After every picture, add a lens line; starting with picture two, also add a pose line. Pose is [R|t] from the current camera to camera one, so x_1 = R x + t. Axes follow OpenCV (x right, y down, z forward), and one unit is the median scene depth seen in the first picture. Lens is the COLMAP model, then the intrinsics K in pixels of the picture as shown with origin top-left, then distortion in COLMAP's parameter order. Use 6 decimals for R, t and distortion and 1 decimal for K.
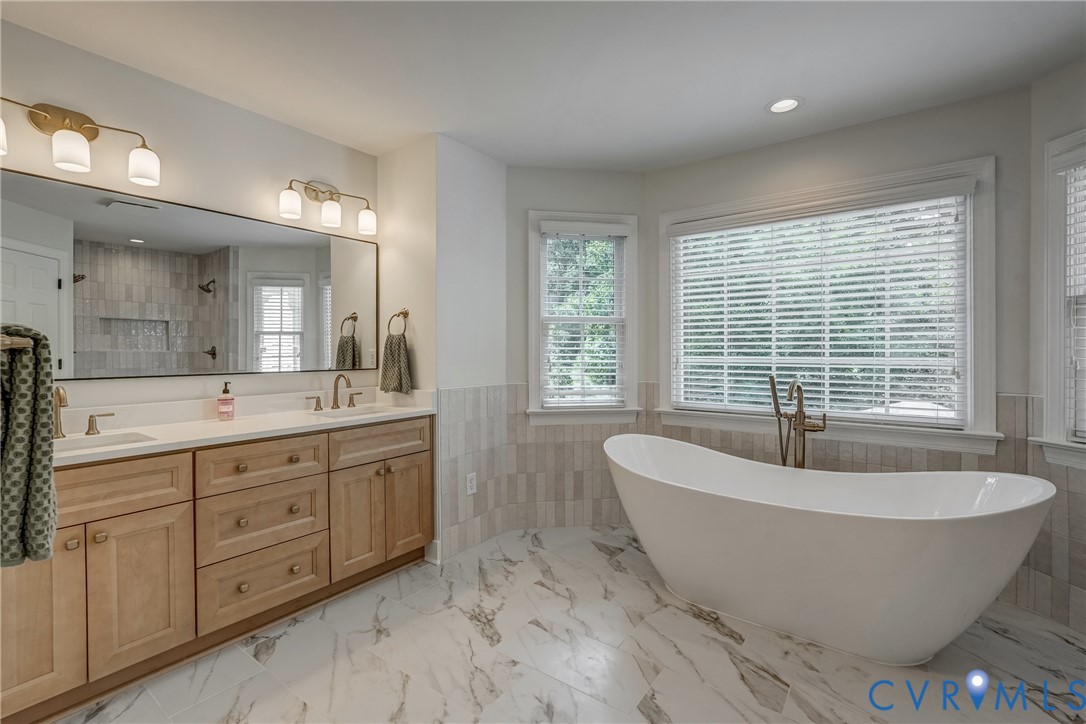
lens RADIAL K [[483.4, 0, 543.5], [0, 483.4, 354.9], [0, 0, 1]] dist [-0.007683, 0.003530]
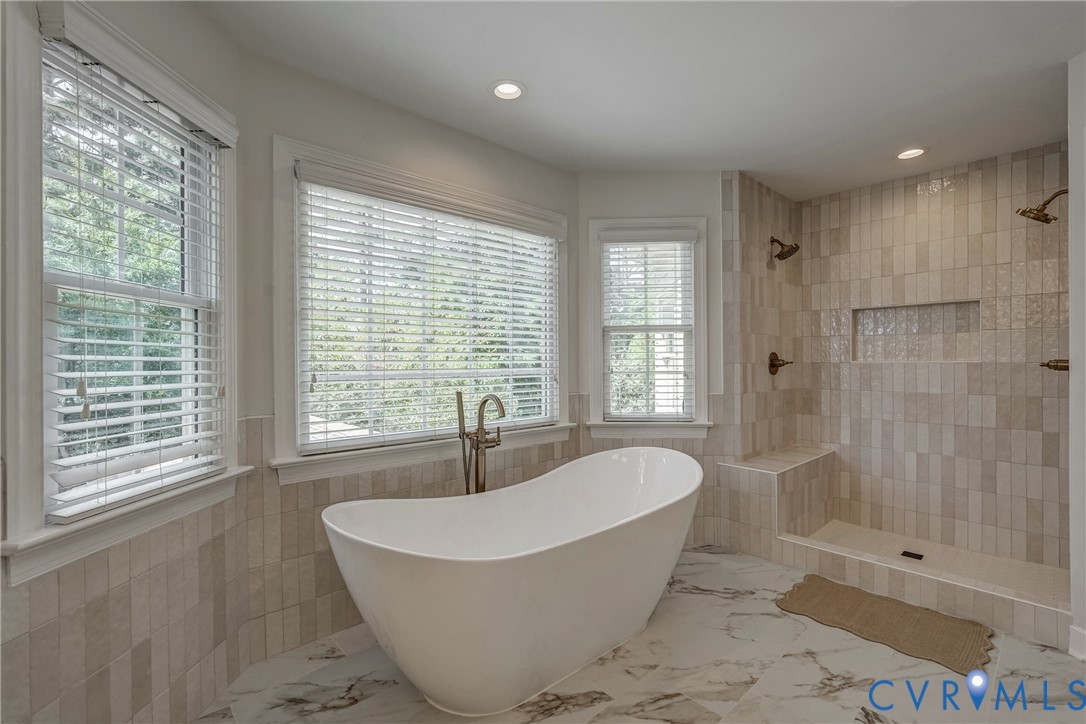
lens RADIAL K [[483.4, 0, 543.6], [0, 483.4, 365.0], [0, 0, 1]] dist [-0.007683, 0.003530]
pose [[0.195161, -0.010737, 0.980712, -0.372548], [0.009751, 0.999912, 0.009007, -0.011633], [-0.980723, 0.007805, 0.195249, 0.752299]]
